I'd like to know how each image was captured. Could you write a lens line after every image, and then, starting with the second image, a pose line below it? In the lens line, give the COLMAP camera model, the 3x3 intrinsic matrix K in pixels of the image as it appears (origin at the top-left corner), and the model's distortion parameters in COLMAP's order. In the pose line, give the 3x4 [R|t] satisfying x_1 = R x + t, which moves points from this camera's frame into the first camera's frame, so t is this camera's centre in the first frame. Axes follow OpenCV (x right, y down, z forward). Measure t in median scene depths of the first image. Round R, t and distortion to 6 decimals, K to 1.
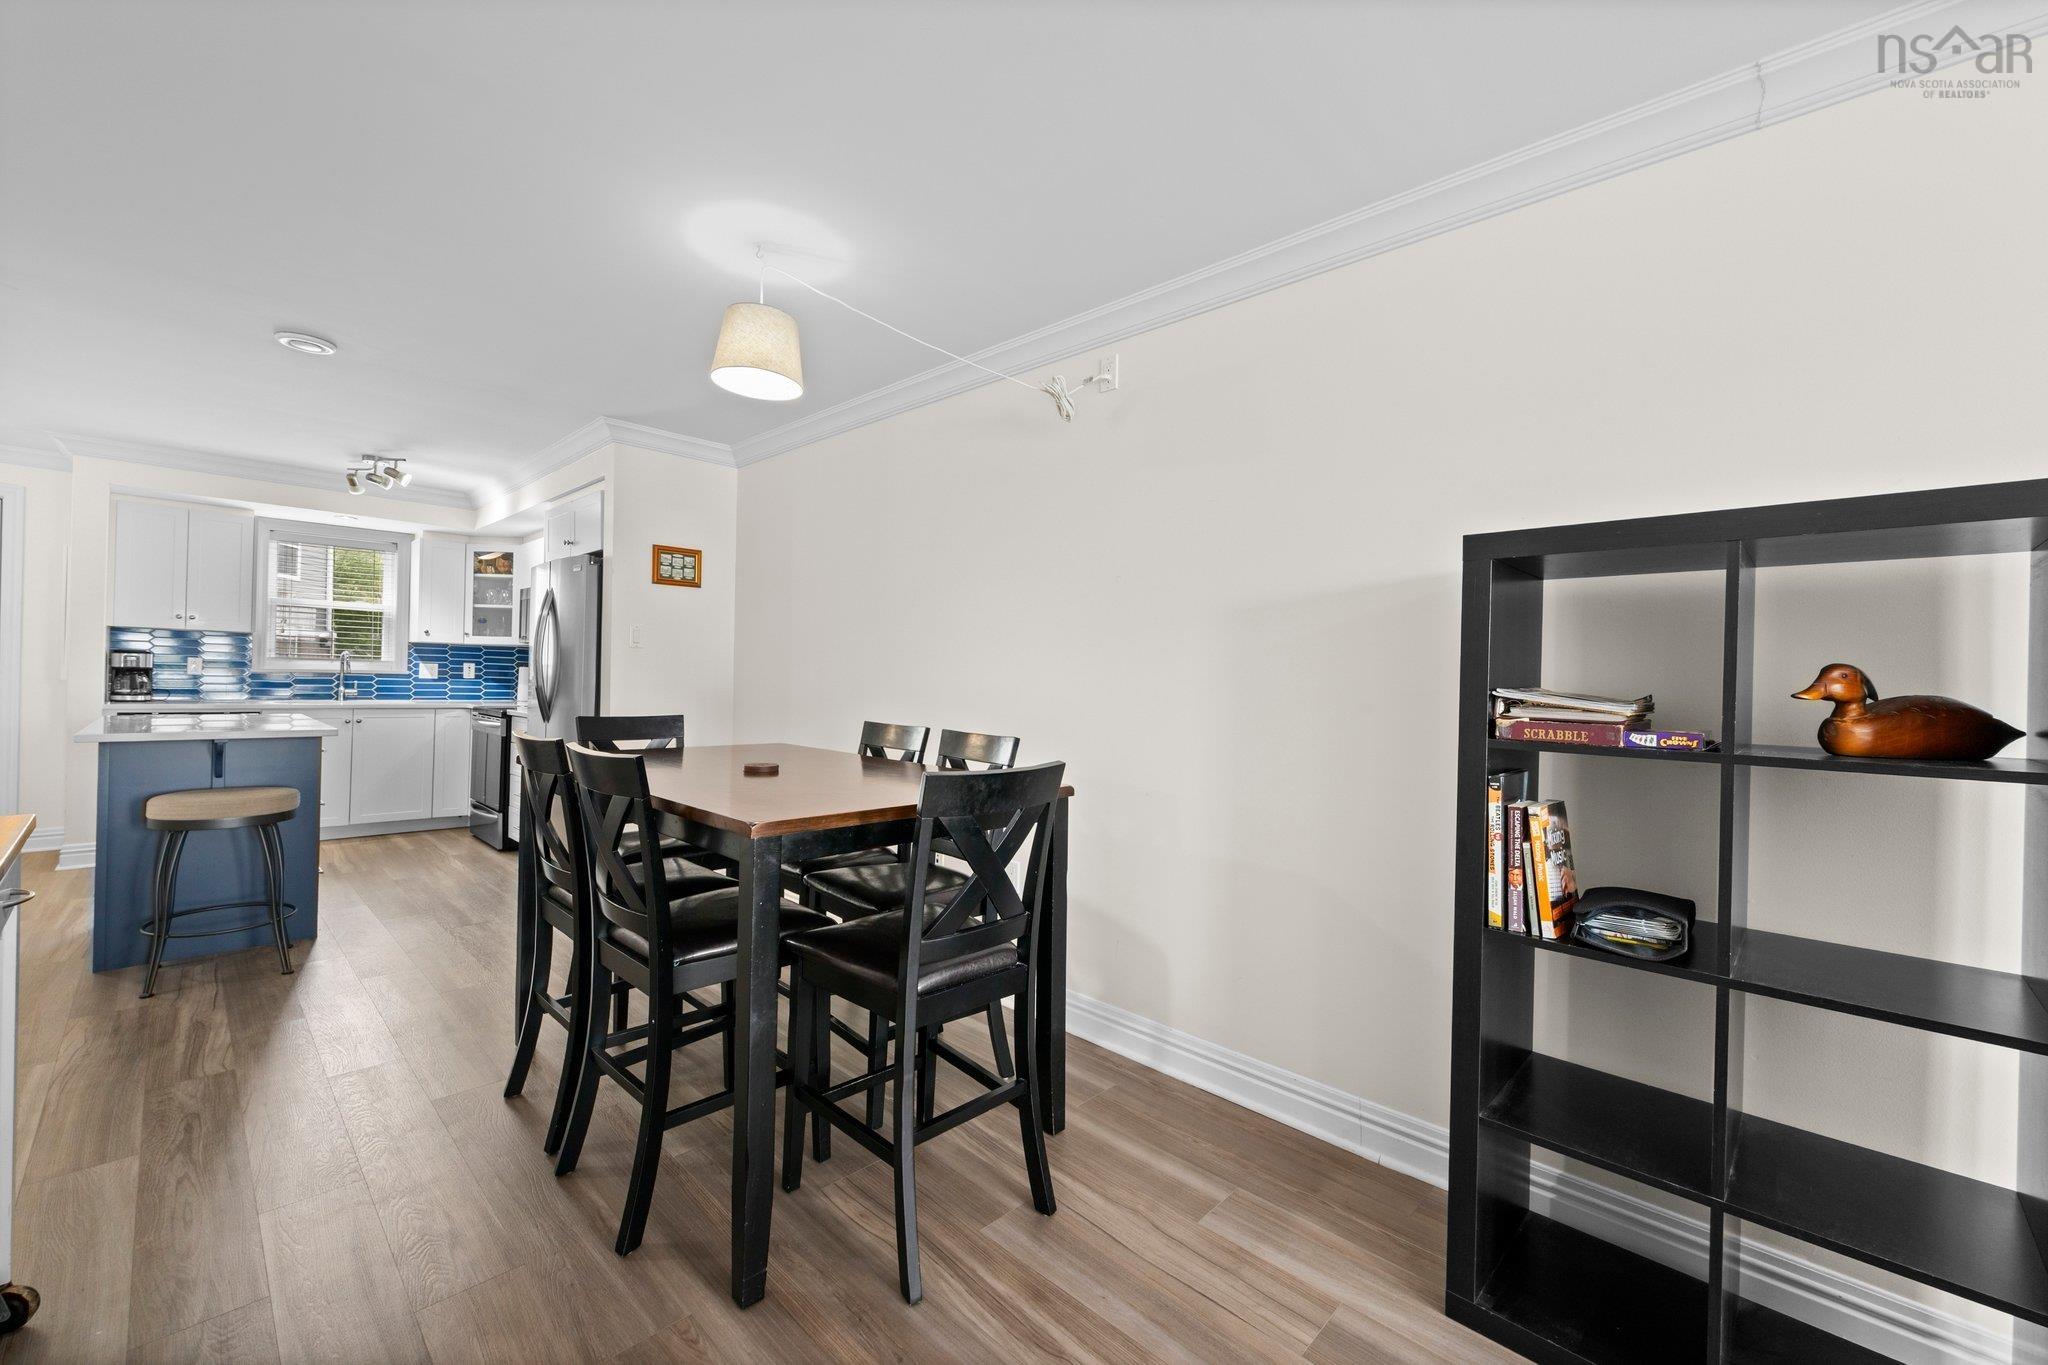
lens RADIAL K [[816.8, 0, 1018.0], [0, 816.8, 680.2], [0, 0, 1]] dist [-0.000677, -0.000432]
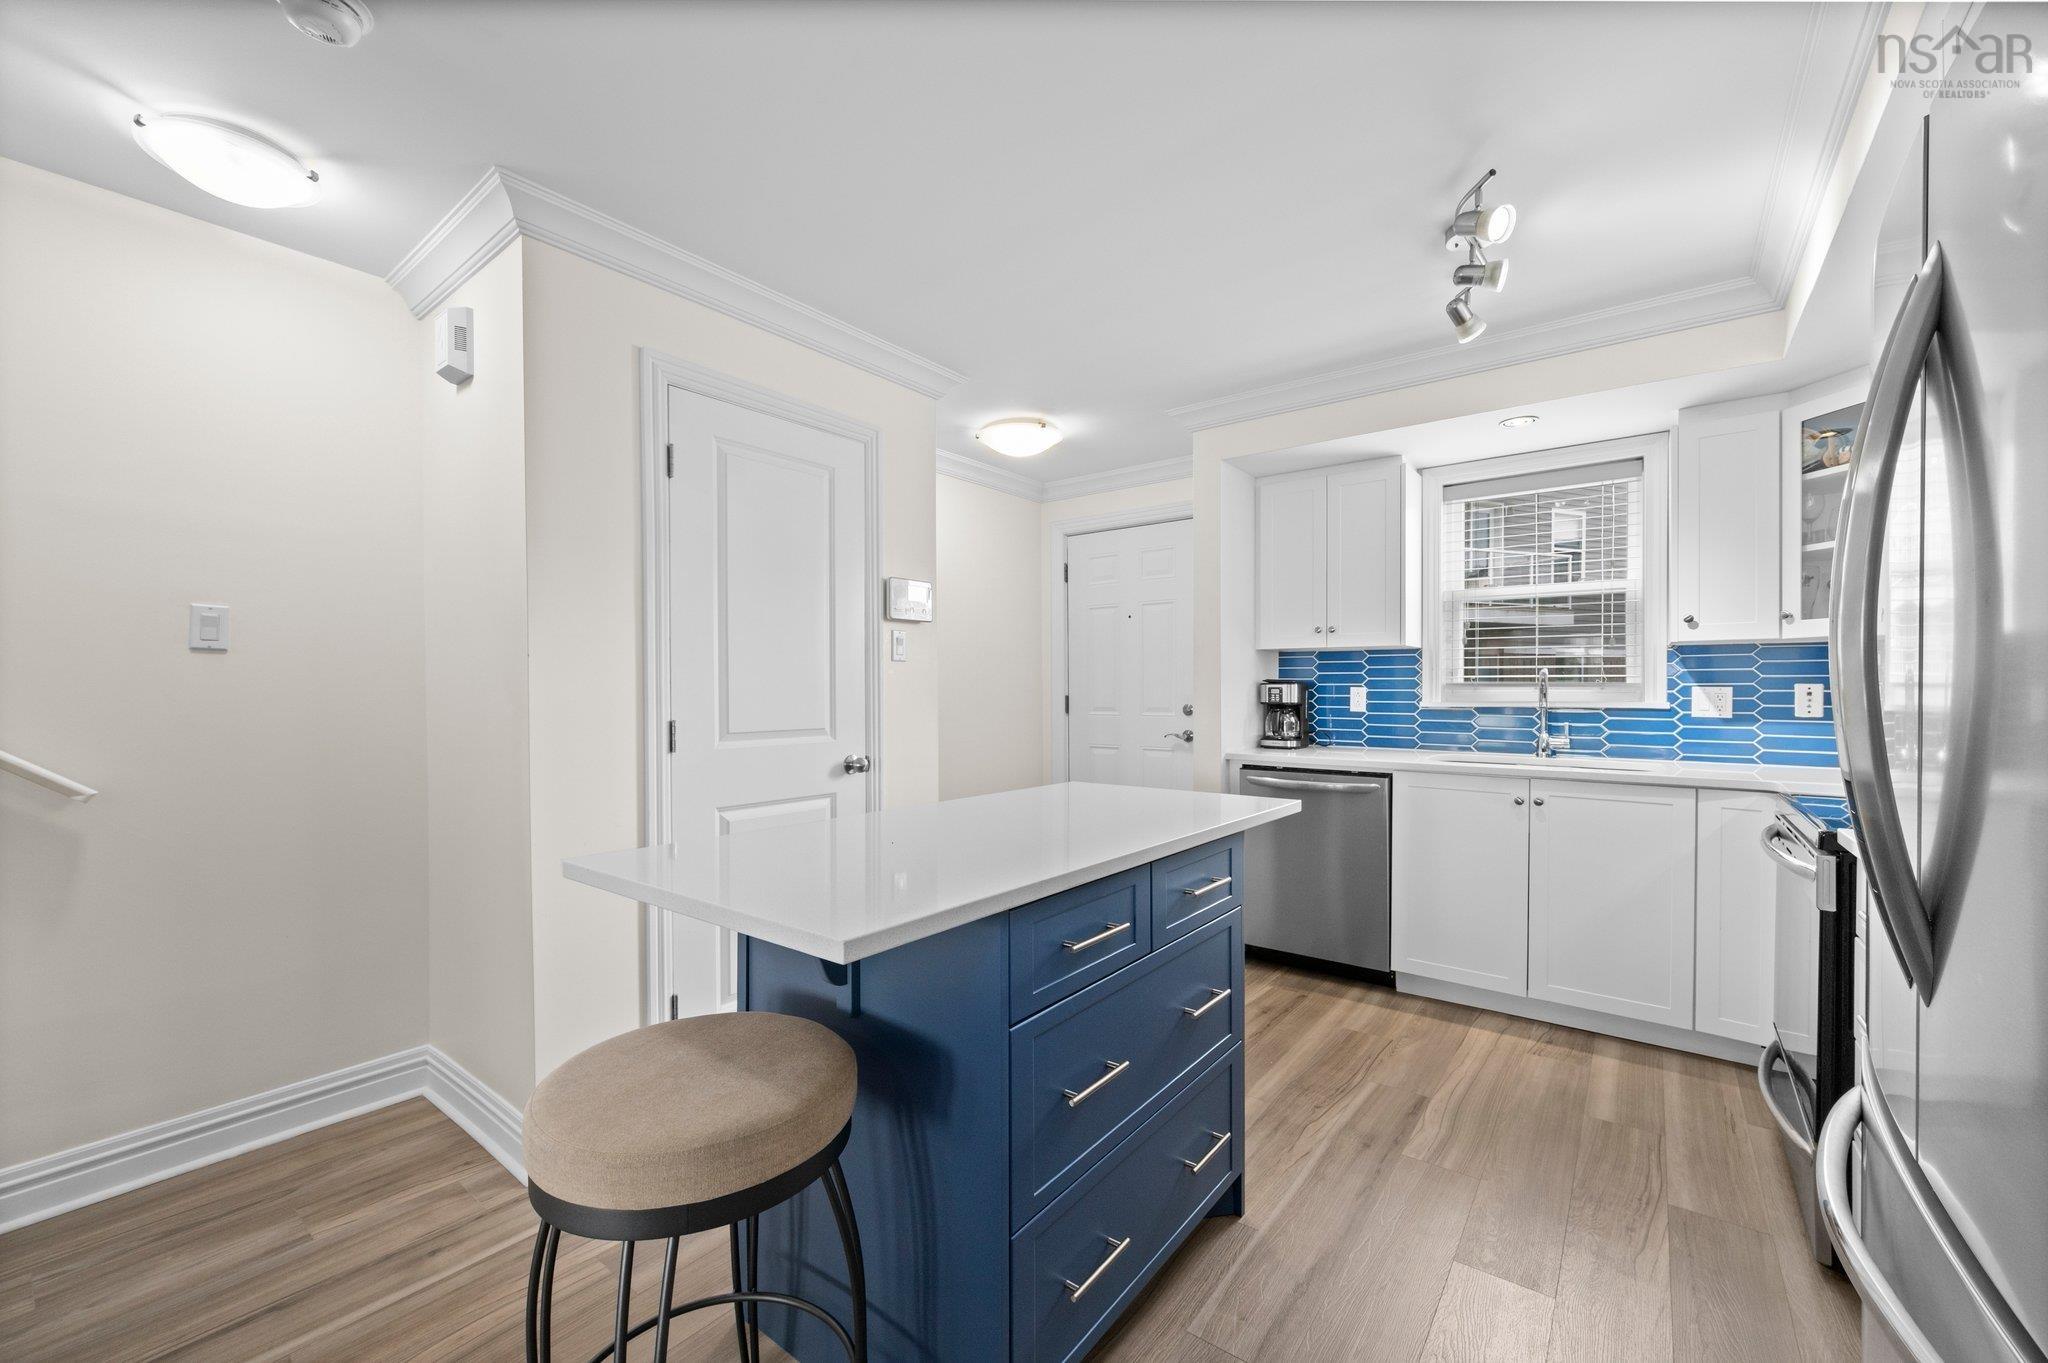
lens RADIAL K [[812.6, 0, 1031.7], [0, 812.6, 696.1], [0, 0, 1]] dist [-0.001598, -0.000736]
pose [[0.118180, -0.011831, -0.992922, -0.295622], [0.005392, 0.999922, -0.011272, -0.011884], [0.992978, -0.004022, 0.118235, 0.551038]]
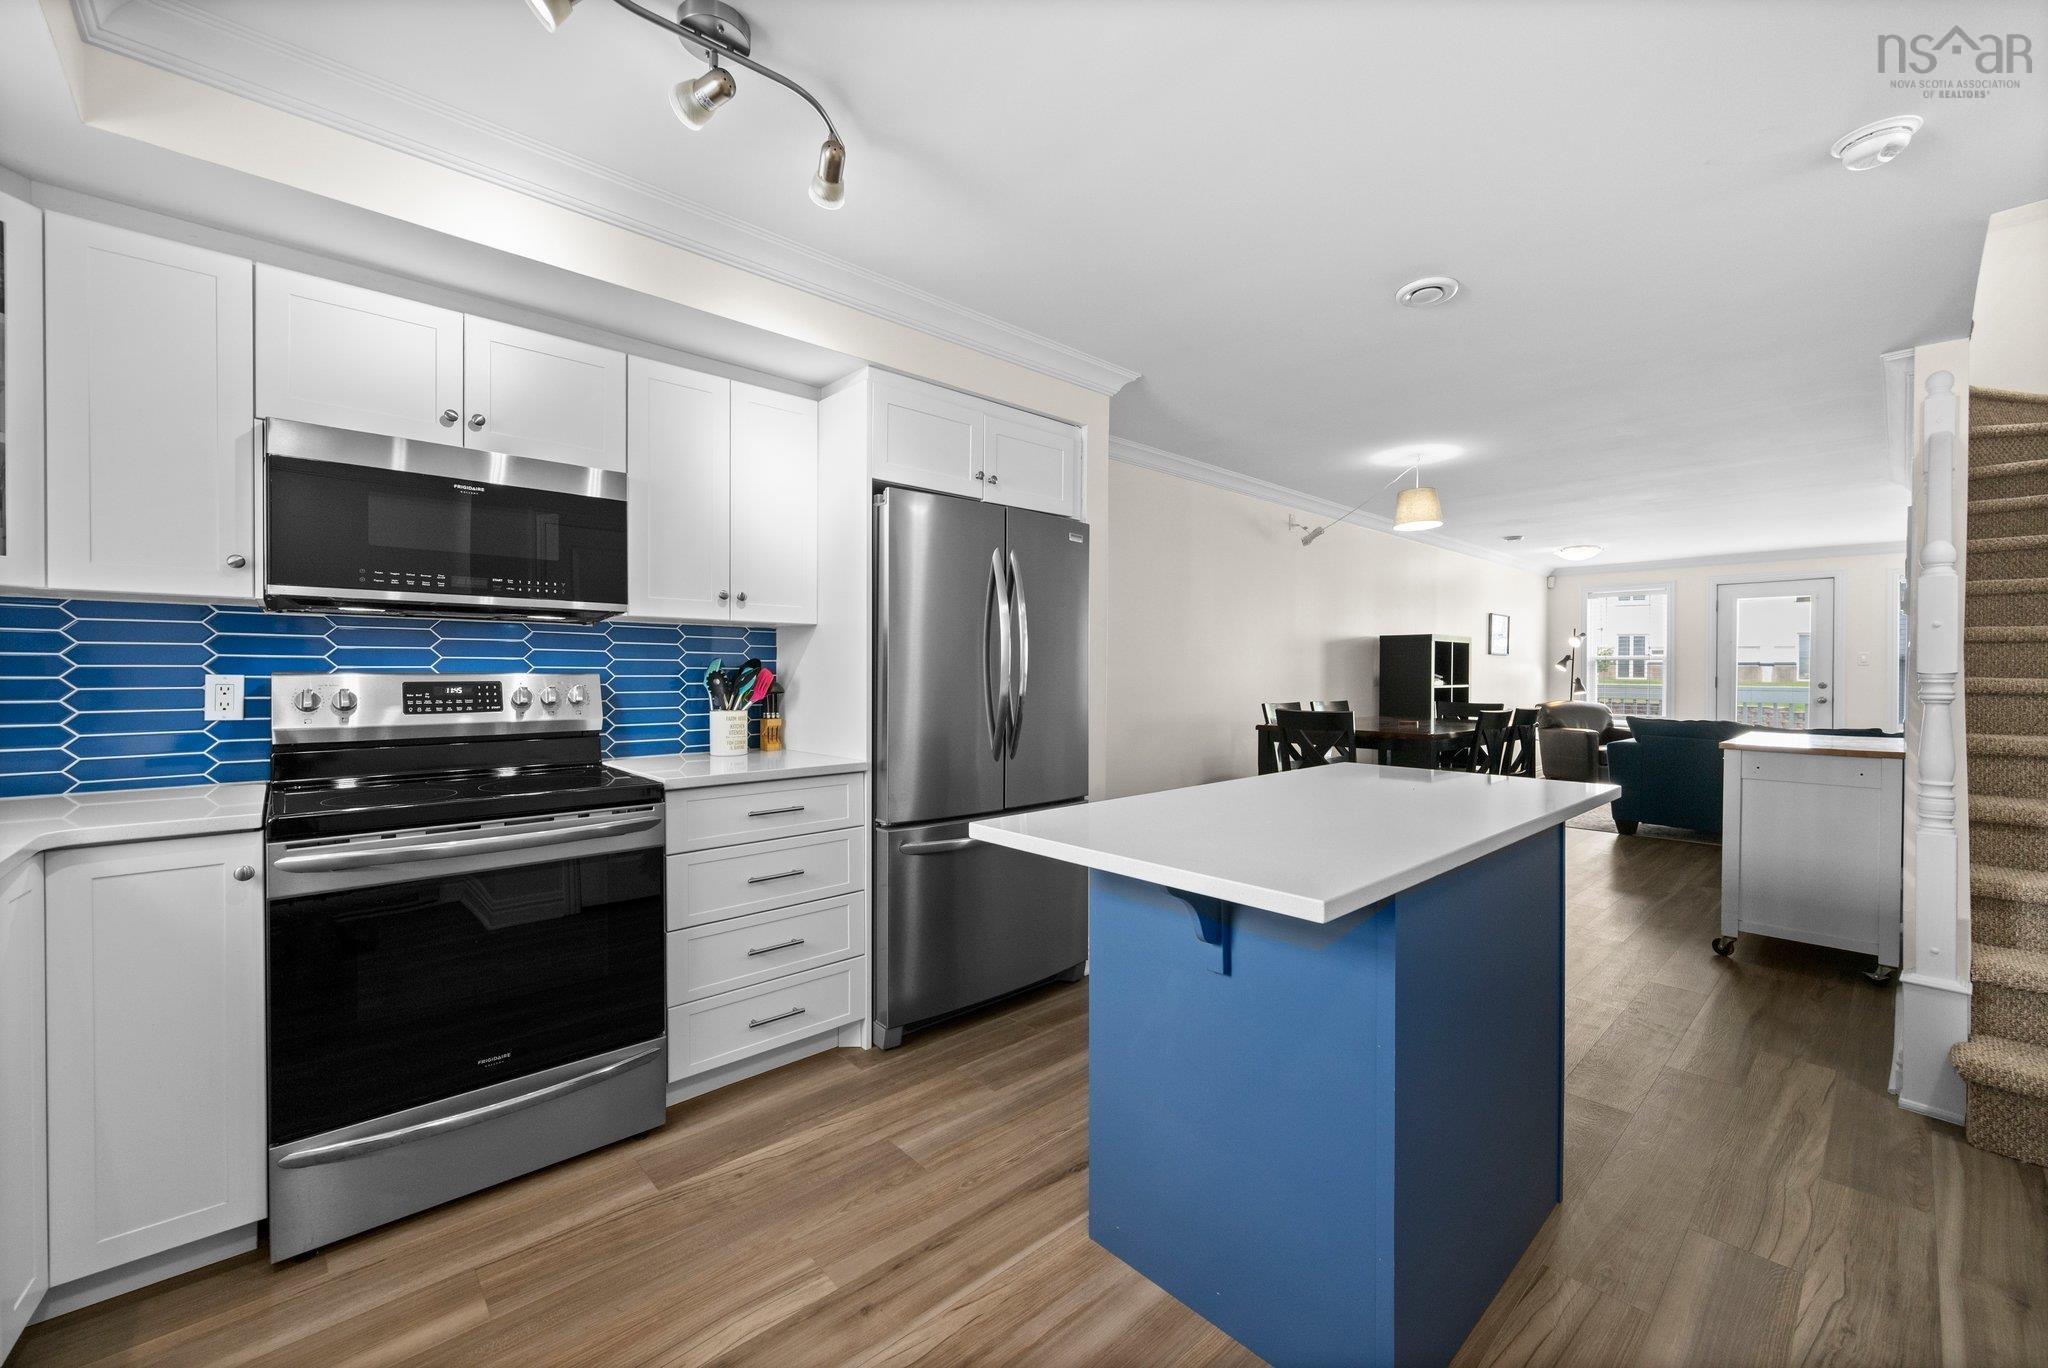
lens RADIAL K [[816.8, 0, 1023.5], [0, 816.8, 673.0], [0, 0, 1]] dist [-0.000677, -0.000432]
pose [[0.059763, -0.028779, 0.997798, -0.857213], [-0.000887, 0.999582, 0.028883, -0.024510], [-0.998212, -0.002611, 0.059713, 0.669176]]
